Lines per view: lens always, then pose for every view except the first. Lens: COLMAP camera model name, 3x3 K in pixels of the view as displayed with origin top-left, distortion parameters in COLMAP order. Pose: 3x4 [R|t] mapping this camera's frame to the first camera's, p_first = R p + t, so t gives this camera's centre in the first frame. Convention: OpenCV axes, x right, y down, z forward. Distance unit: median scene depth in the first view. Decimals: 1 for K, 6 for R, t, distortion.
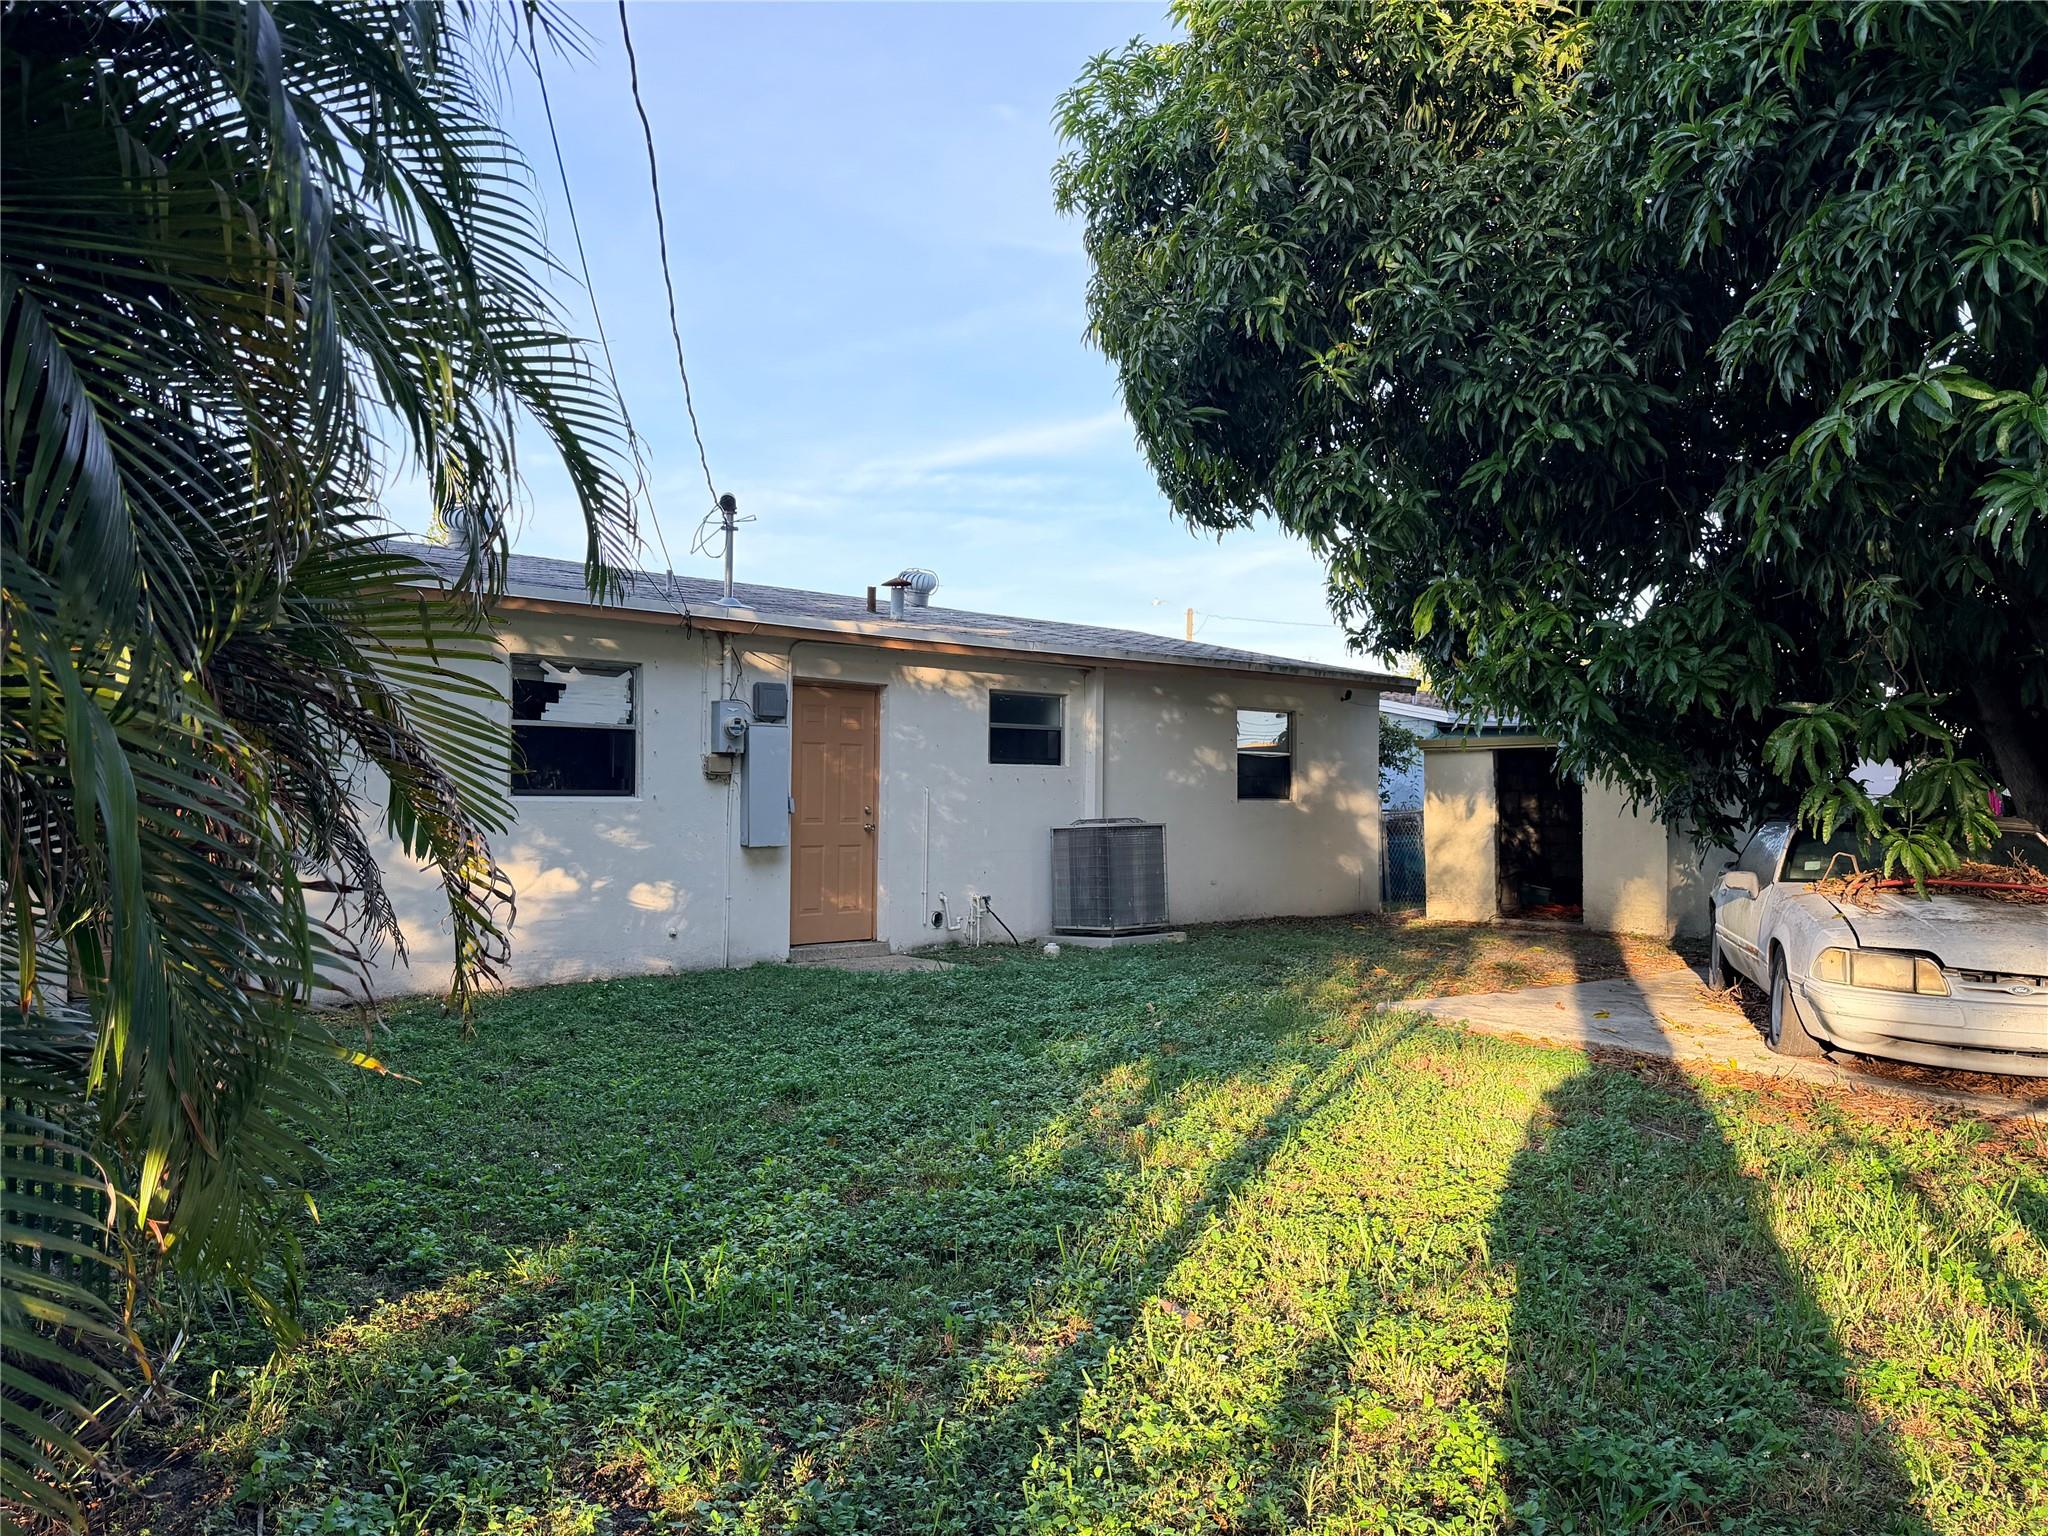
lens RADIAL K [[1443.2, 0, 1014.9], [0, 1443.2, 769.5], [0, 0, 1]] dist [0.002864, -0.006345]
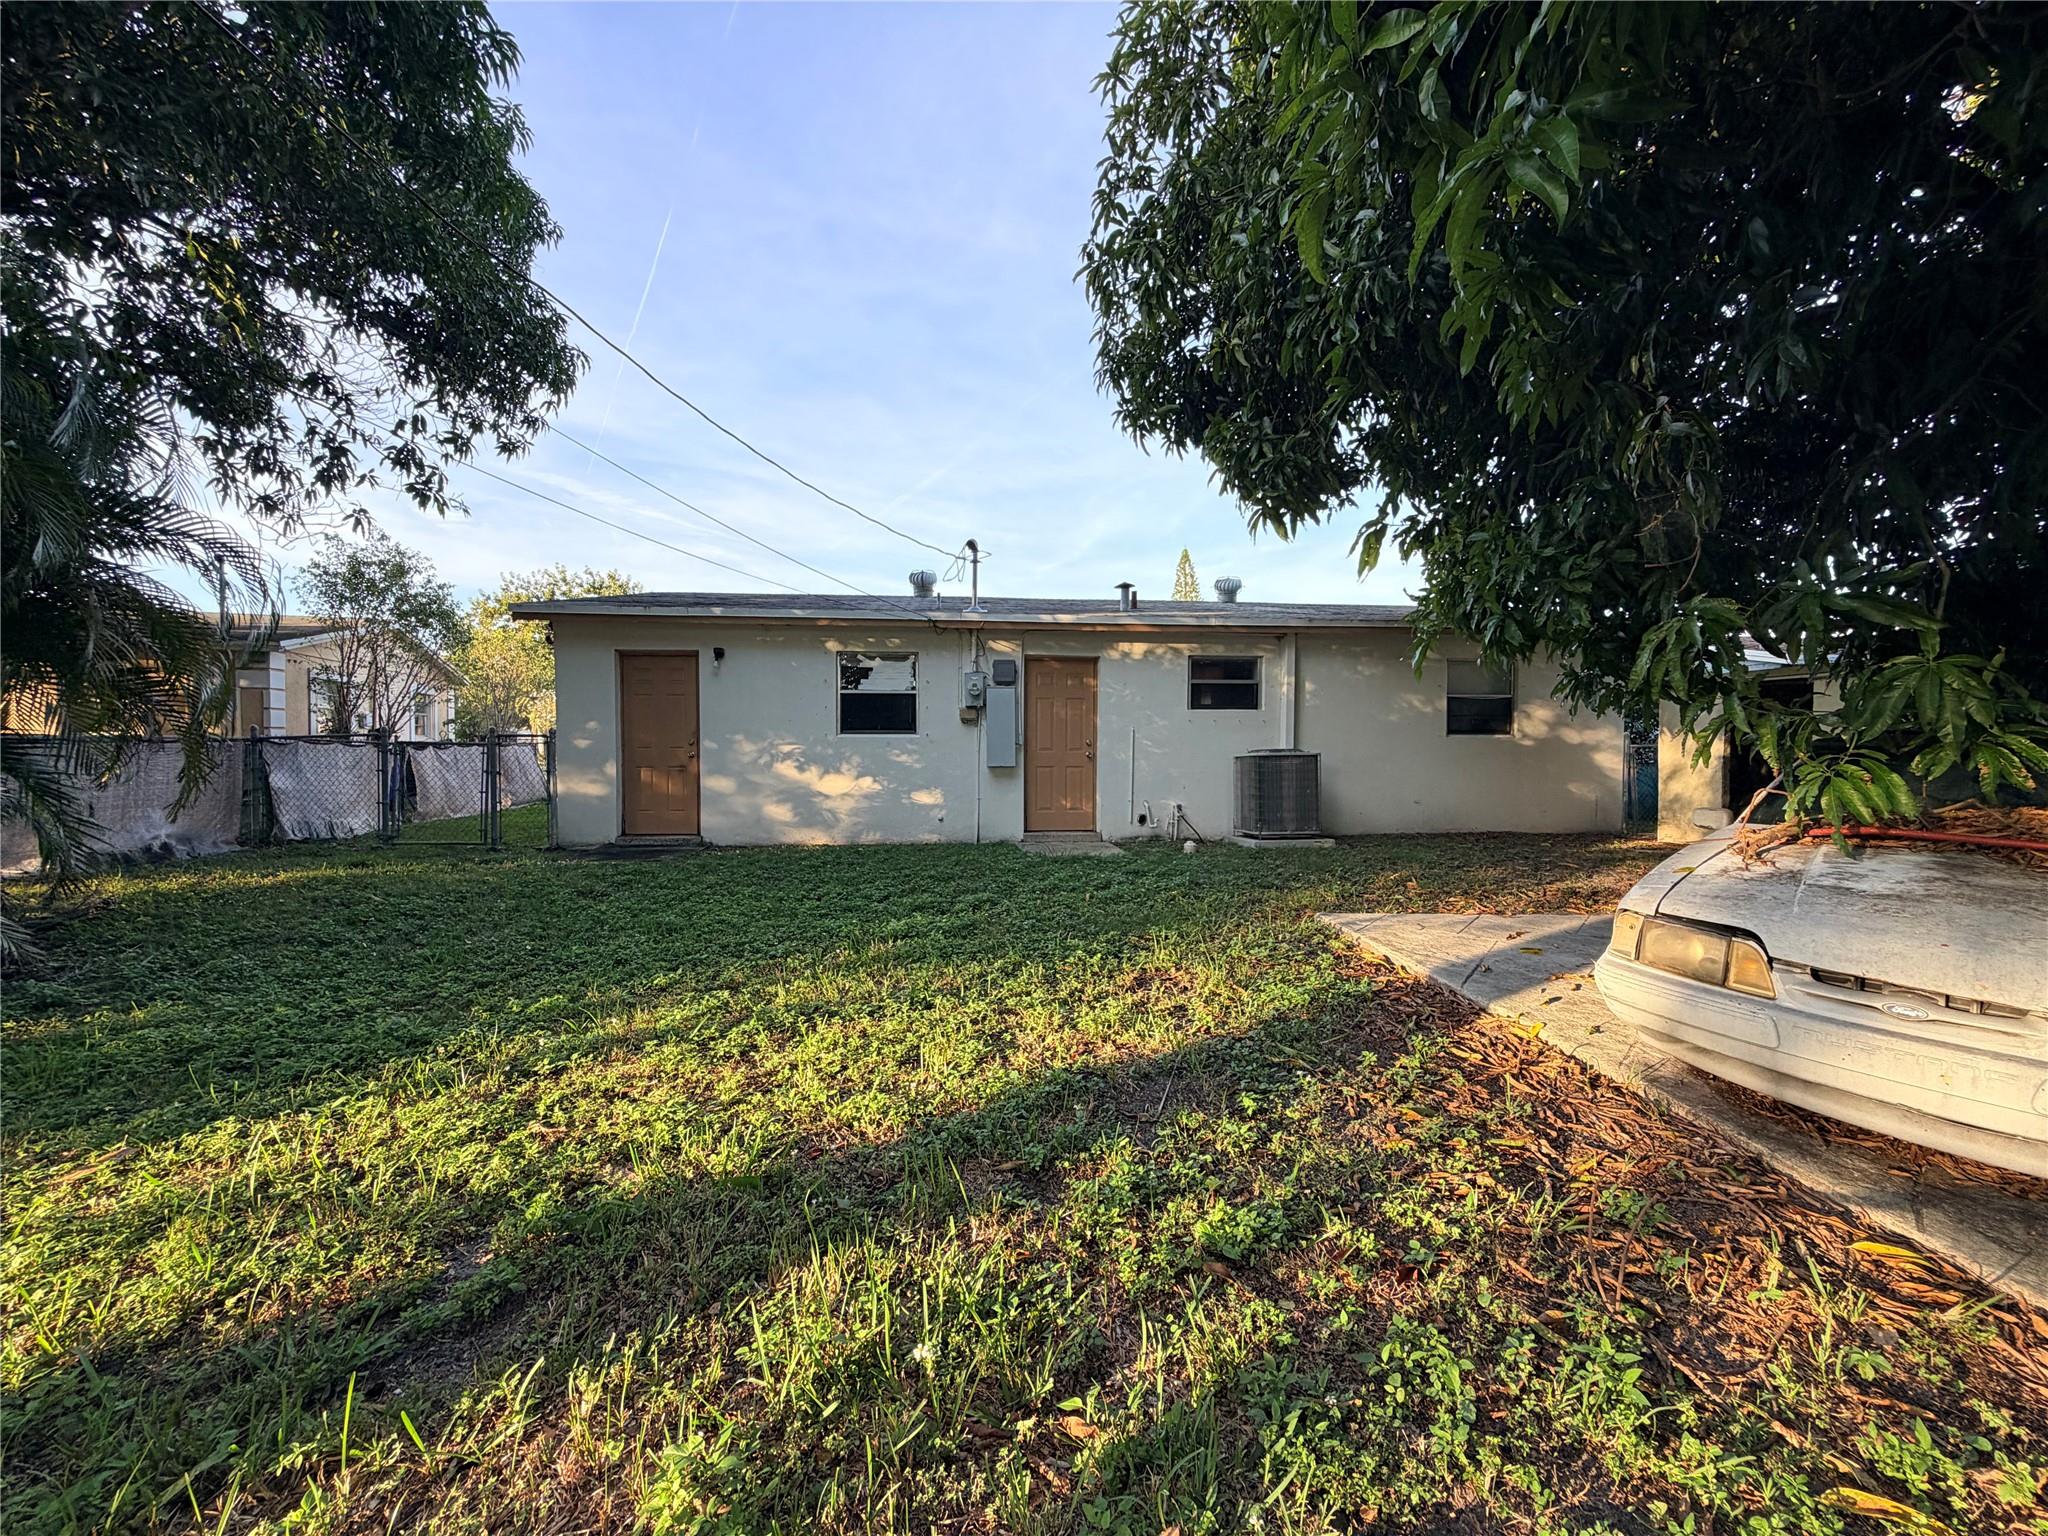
lens RADIAL K [[816.8, 0, 1025.9], [0, 816.8, 775.1], [0, 0, 1]] dist [0.000490, 0.000478]
pose [[0.800217, 0.018538, -0.599425, 0.367179], [0.016013, 0.998505, 0.052257, 0.017013], [0.599497, -0.051416, 0.798724, 0.308599]]
